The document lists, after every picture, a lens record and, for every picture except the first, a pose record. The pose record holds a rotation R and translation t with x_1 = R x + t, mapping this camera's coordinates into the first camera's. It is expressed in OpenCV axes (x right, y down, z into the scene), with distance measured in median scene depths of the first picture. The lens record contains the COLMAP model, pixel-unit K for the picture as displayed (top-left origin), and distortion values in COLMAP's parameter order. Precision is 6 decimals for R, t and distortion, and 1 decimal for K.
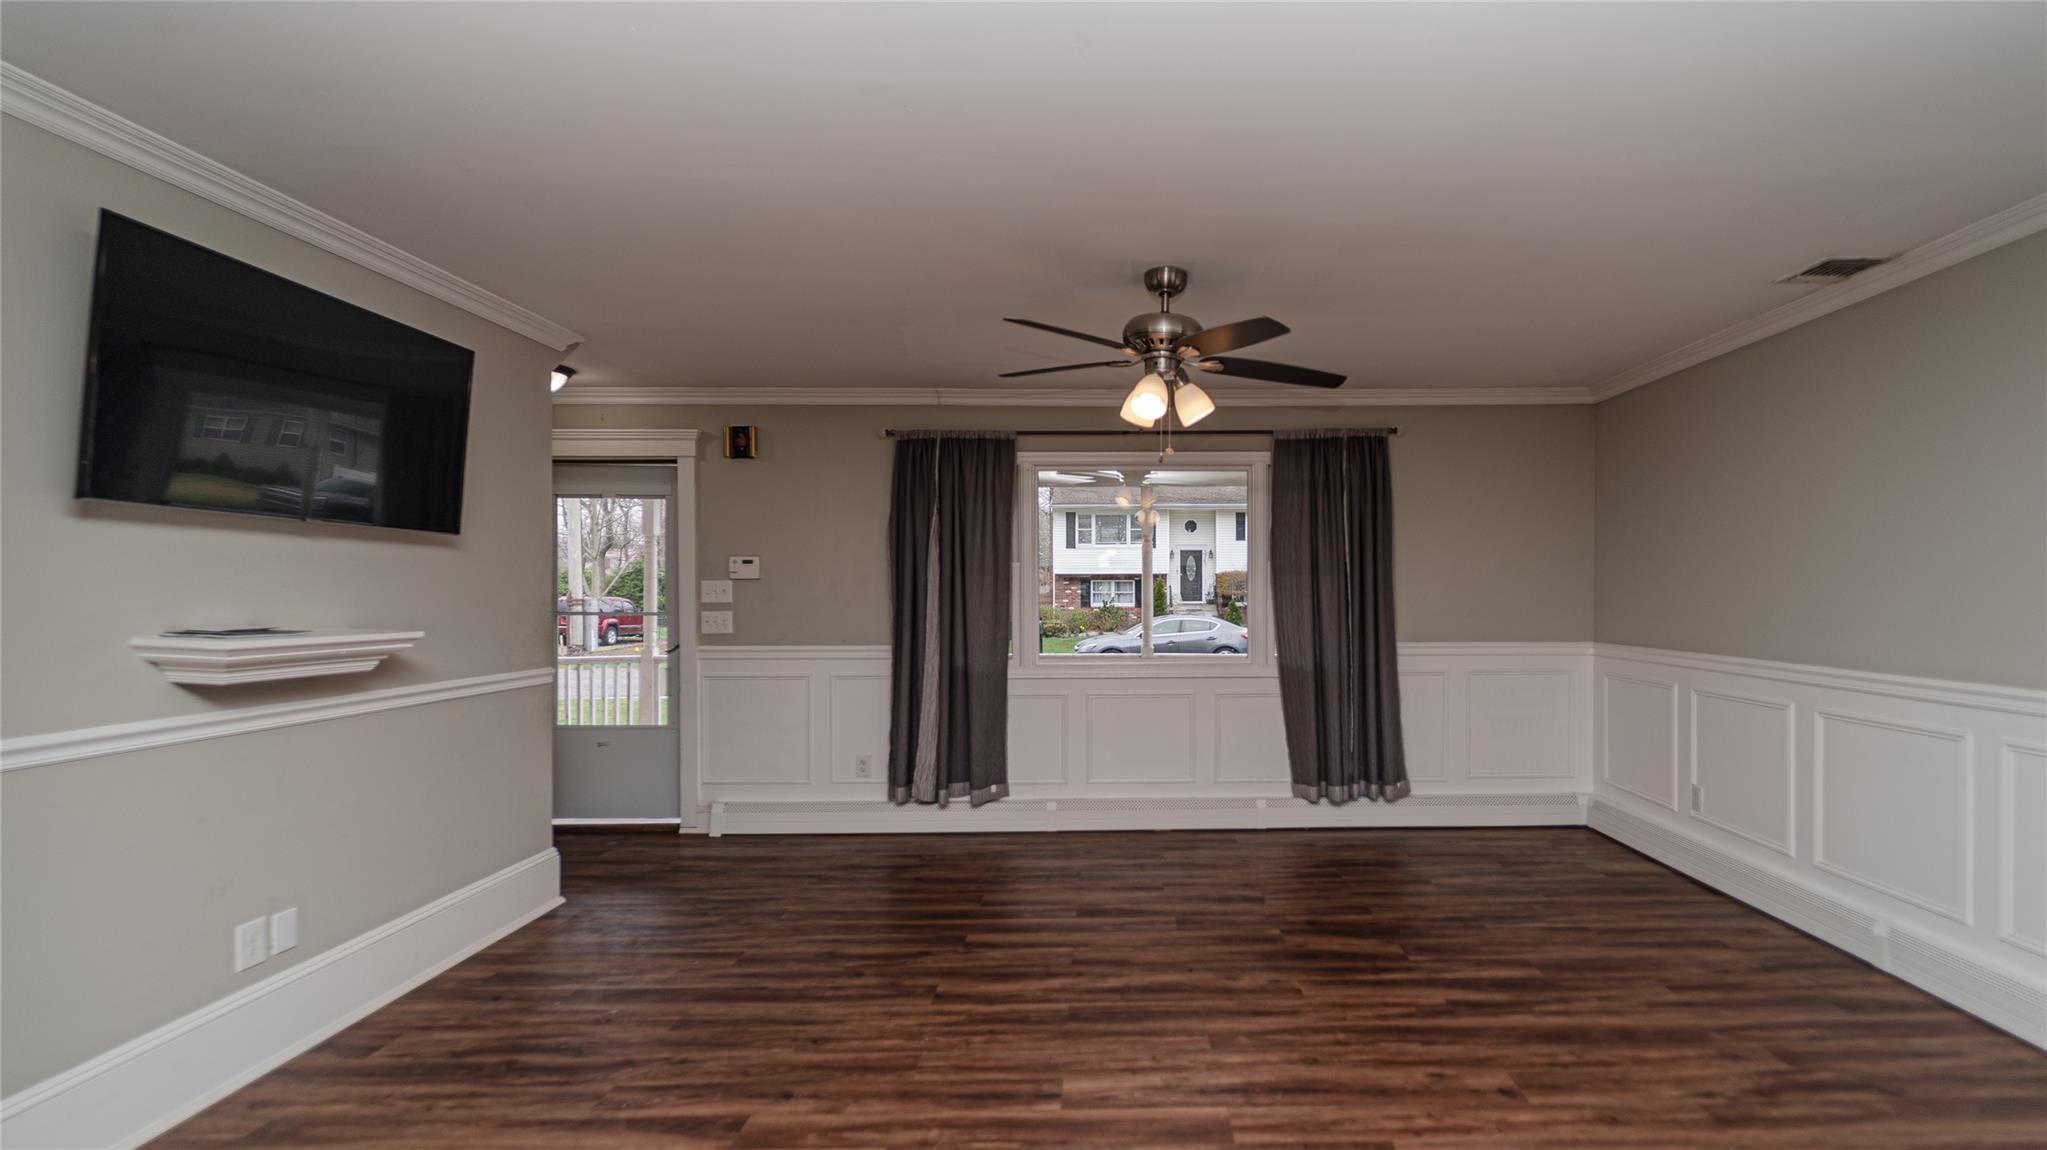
lens RADIAL K [[942.6, 0, 1024.6], [0, 942.6, 593.9], [0, 0, 1]] dist [-0.001255, -0.000399]
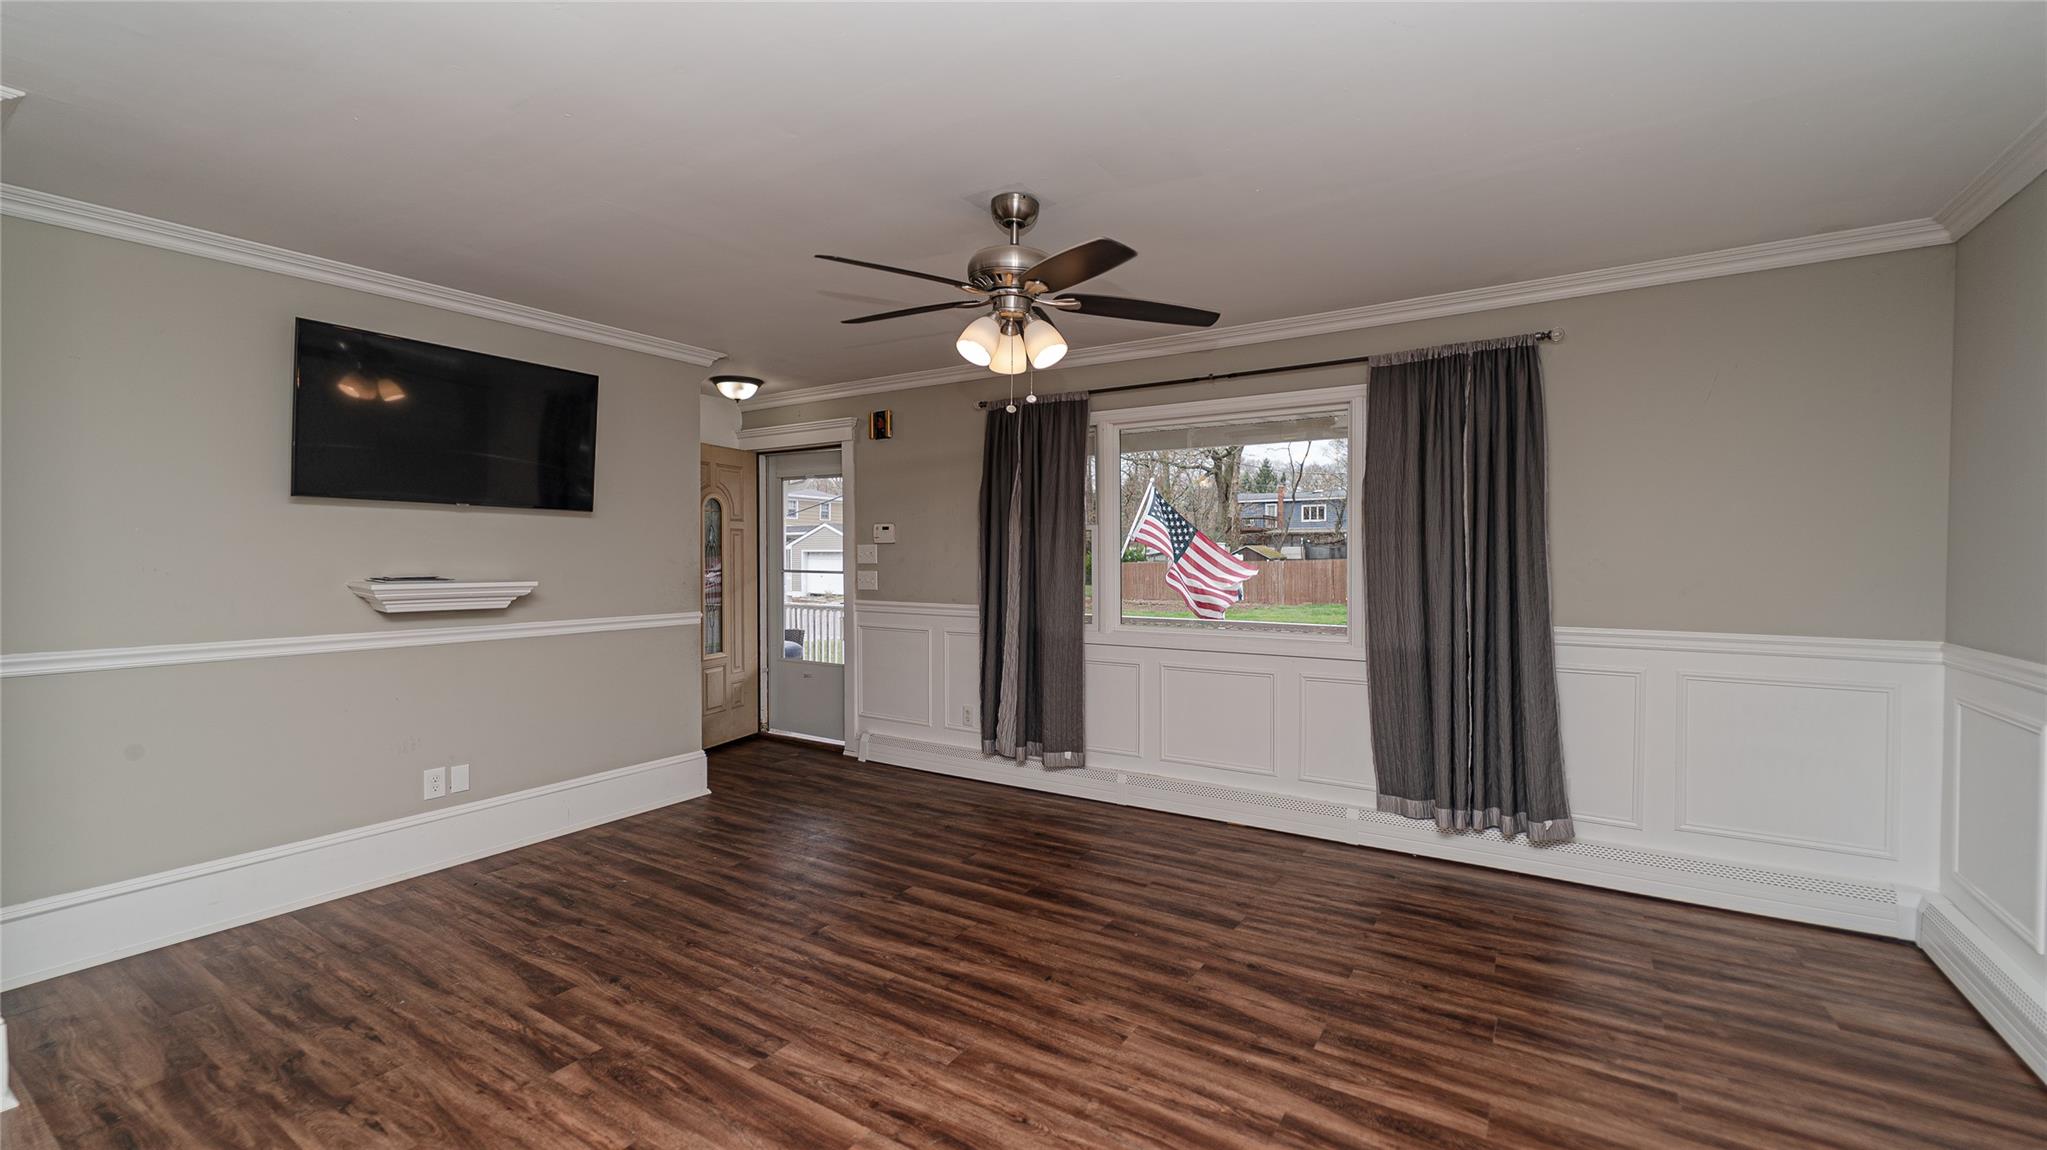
lens RADIAL K [[850.4, 0, 1023.3], [0, 850.4, 569.8], [0, 0, 1]] dist [-0.000727, -0.000307]
pose [[0.828932, 0.013077, -0.559197, 0.516447], [-0.005168, 0.999863, 0.015721, -0.000796], [0.559326, -0.010142, 0.828886, 0.276366]]
